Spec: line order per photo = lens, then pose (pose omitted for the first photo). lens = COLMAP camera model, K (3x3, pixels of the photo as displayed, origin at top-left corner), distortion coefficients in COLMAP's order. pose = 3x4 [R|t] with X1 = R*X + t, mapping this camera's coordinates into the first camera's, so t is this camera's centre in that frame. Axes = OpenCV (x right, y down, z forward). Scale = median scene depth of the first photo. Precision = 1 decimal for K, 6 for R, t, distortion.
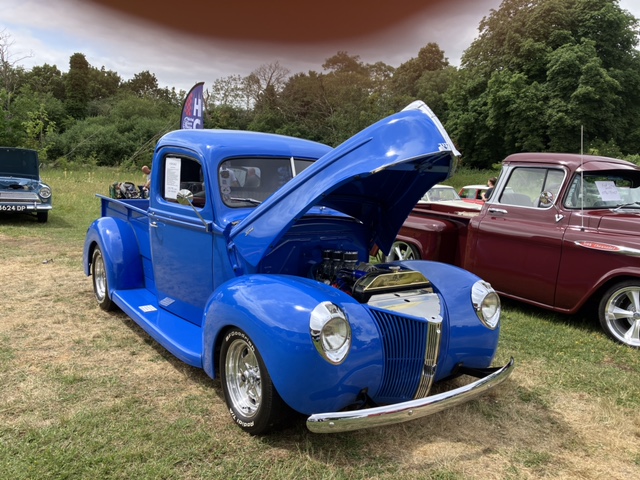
lens RADIAL K [[522.2, 0, 320.1], [0, 522.2, 242.6], [0, 0, 1]] dist [-0.010682, -0.002270]
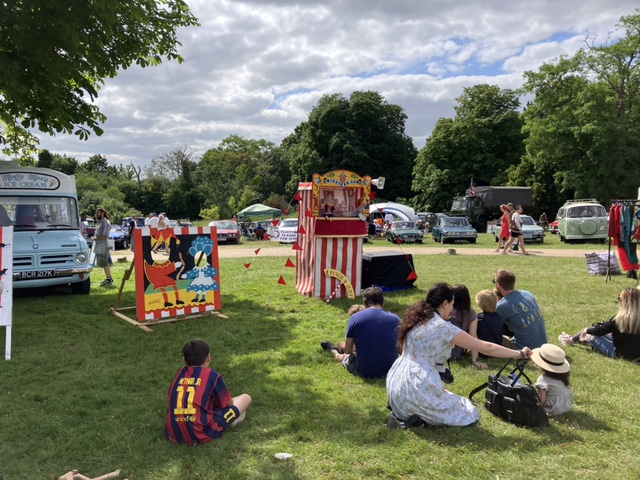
lens RADIAL K [[522.2, 0, 319.8], [0, 522.2, 240.2], [0, 0, 1]] dist [-0.010682, -0.002270]
pose [[0.998007, -0.061908, 0.012199, 0.269661], [0.062789, 0.993508, -0.094863, 0.074610], [-0.006247, 0.095440, 0.995416, -0.426916]]
